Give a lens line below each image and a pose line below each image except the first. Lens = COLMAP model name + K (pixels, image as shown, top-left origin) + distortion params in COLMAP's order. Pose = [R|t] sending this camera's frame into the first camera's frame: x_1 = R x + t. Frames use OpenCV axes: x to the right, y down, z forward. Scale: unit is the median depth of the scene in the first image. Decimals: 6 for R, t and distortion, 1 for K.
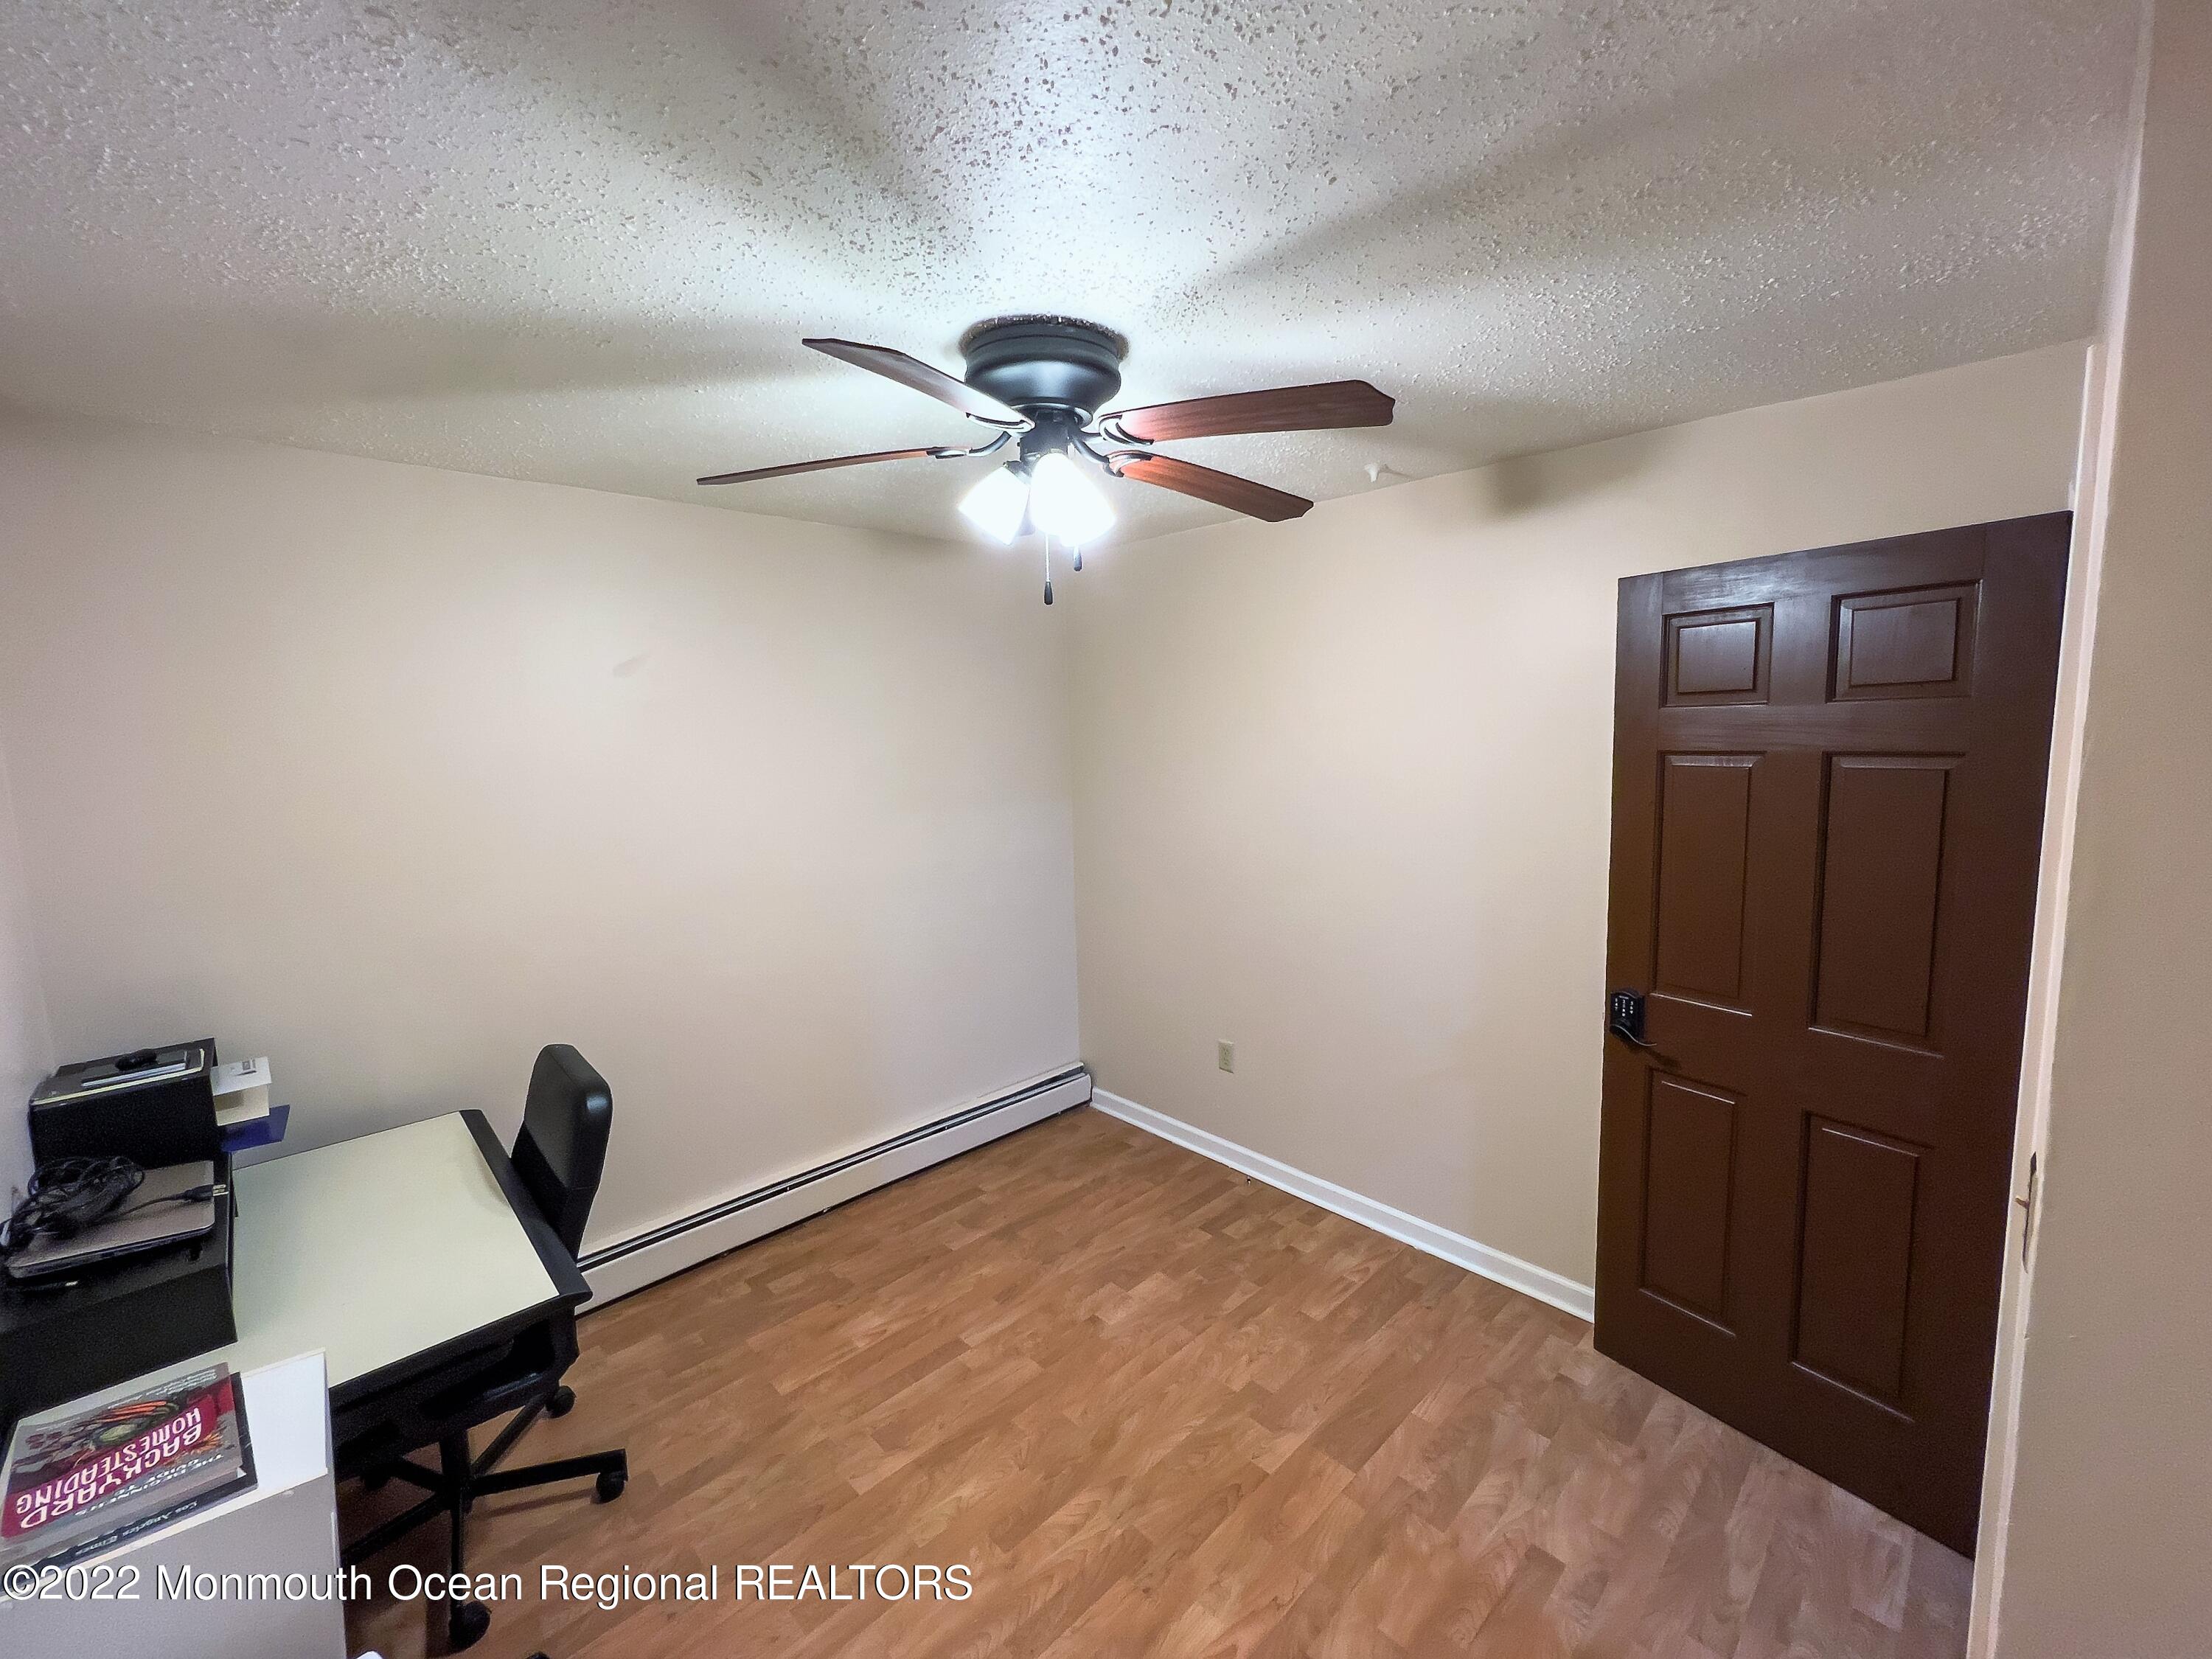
lens RADIAL K [[901.3, 0, 1092.4], [0, 901.3, 826.2], [0, 0, 1]] dist [-0.000093, 0.000105]
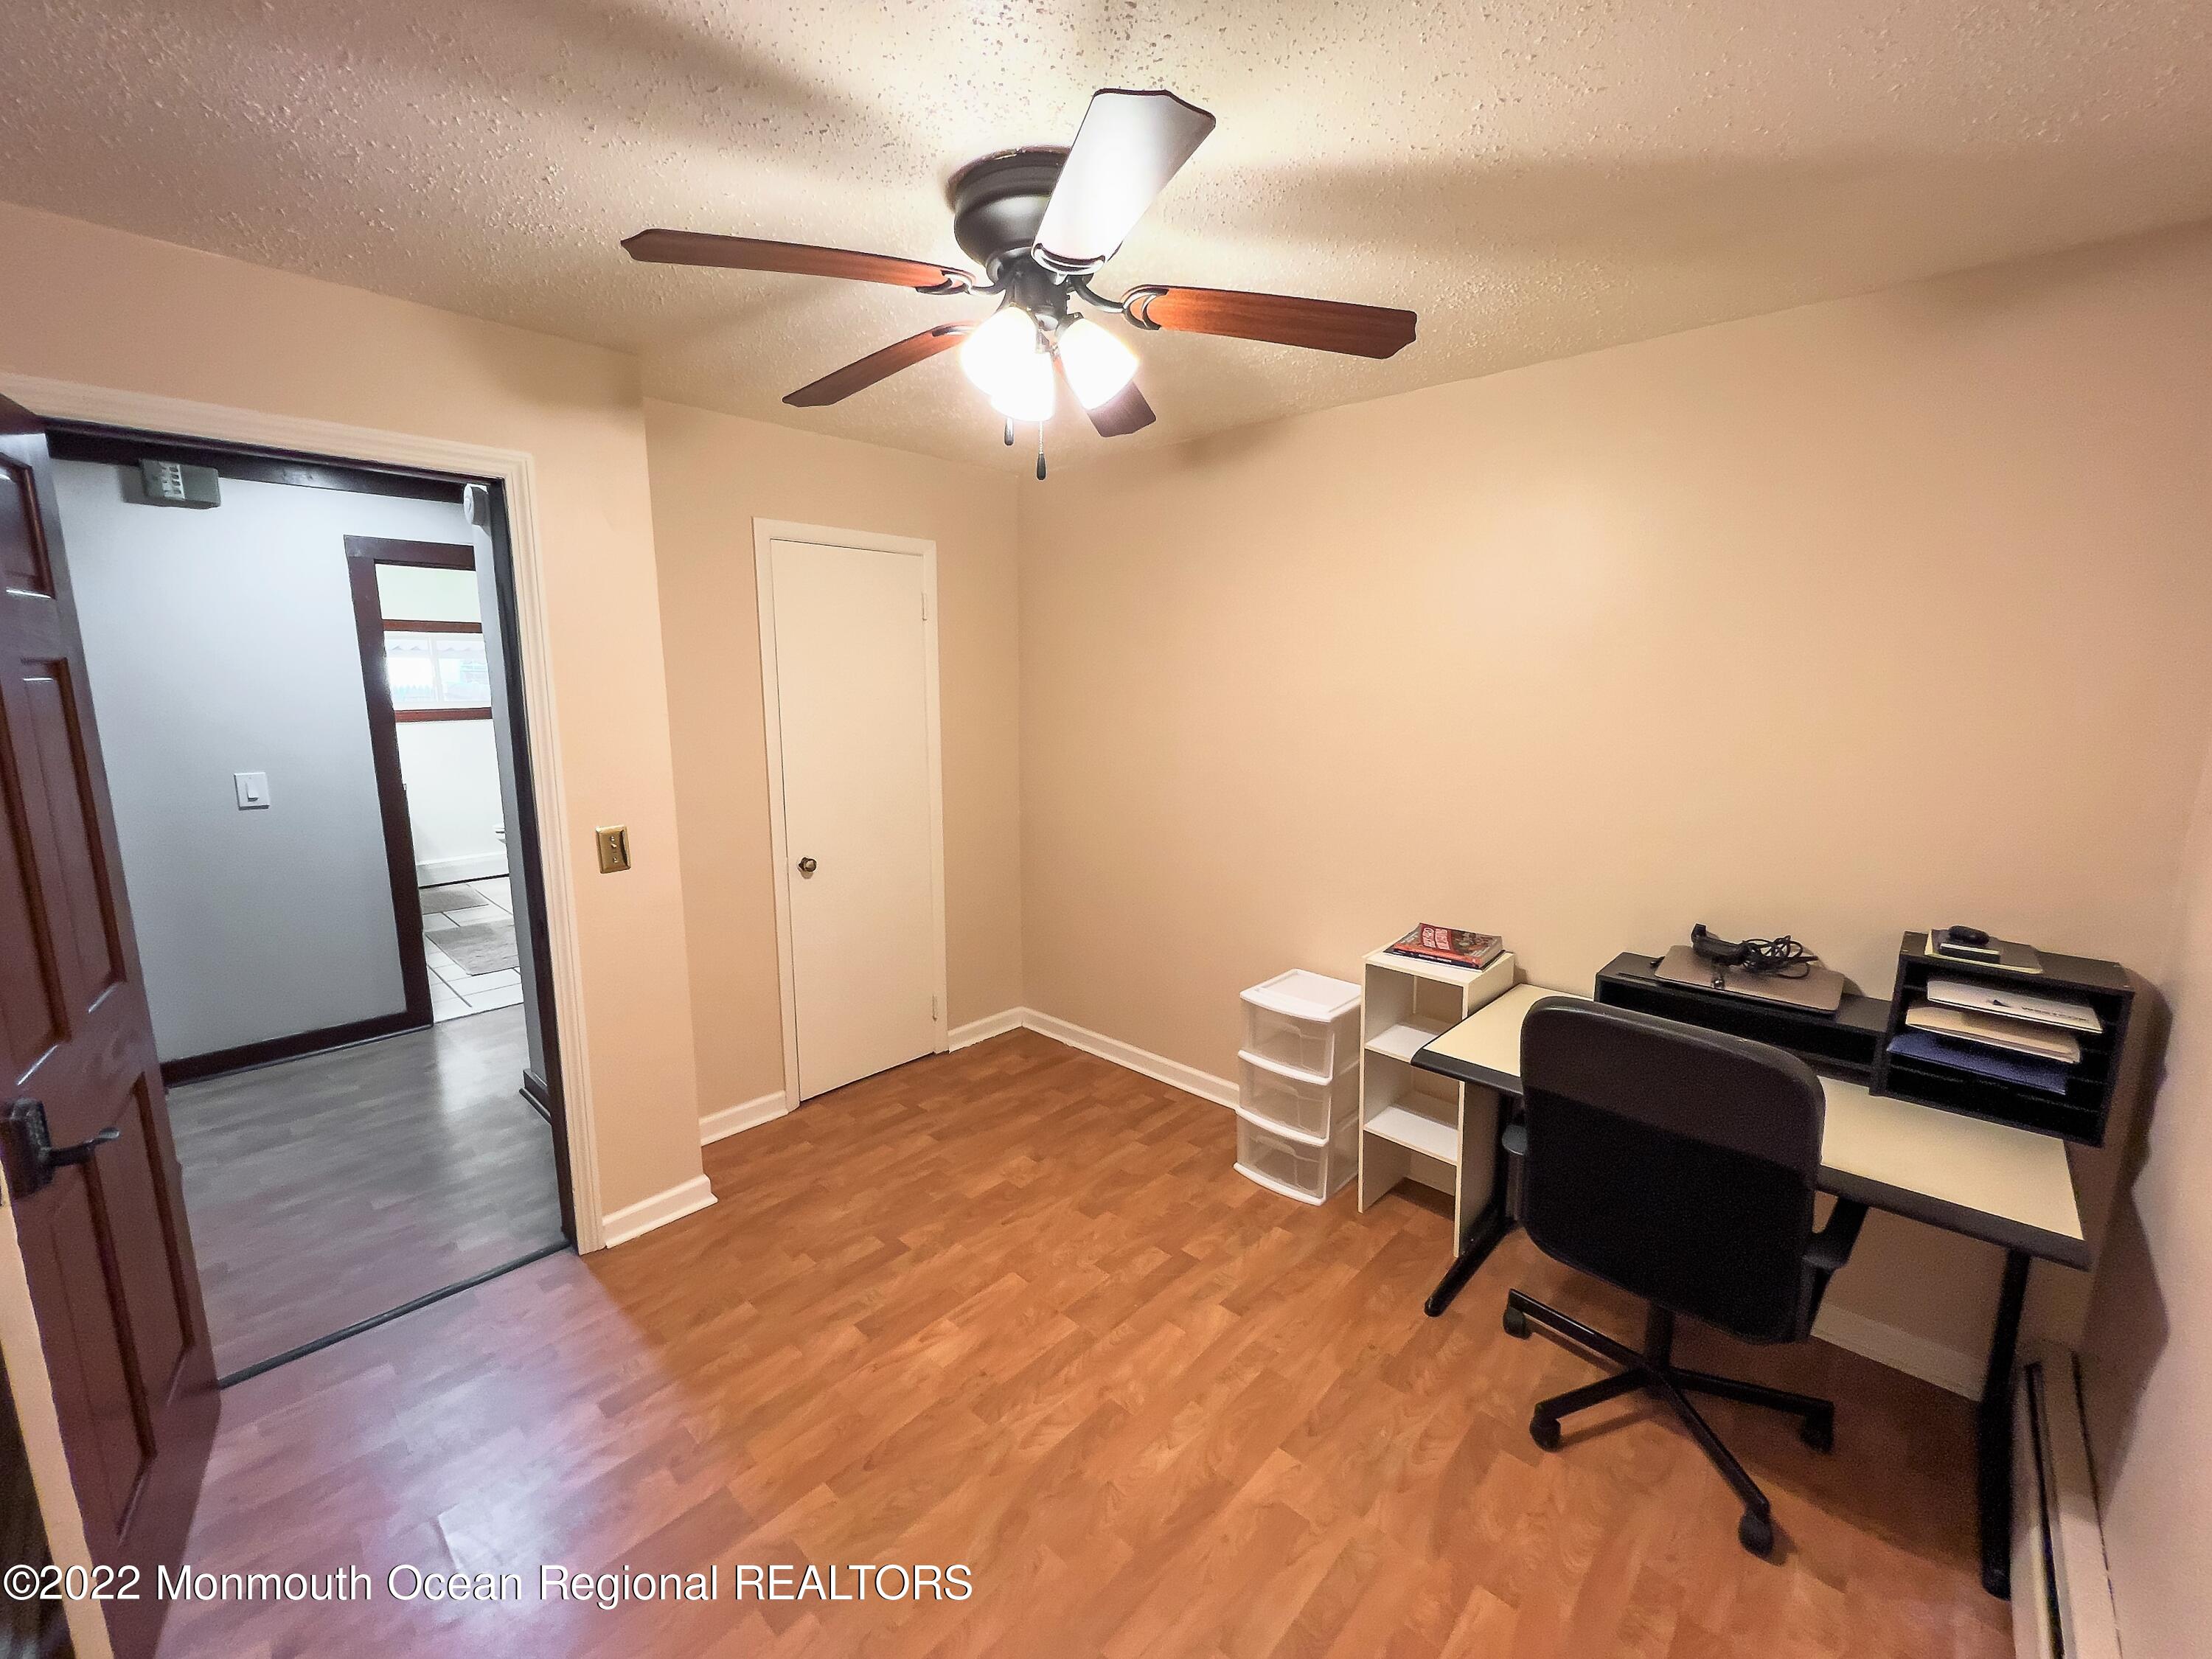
lens RADIAL K [[901.3, 0, 1092.4], [0, 901.3, 826.2], [0, 0, 1]] dist [-0.000093, 0.000105]
pose [[-0.998428, 0.028055, -0.048524, -0.040468], [0.012904, 0.957516, 0.288093, -0.150340], [0.054545, 0.287013, -0.956372, 1.762261]]
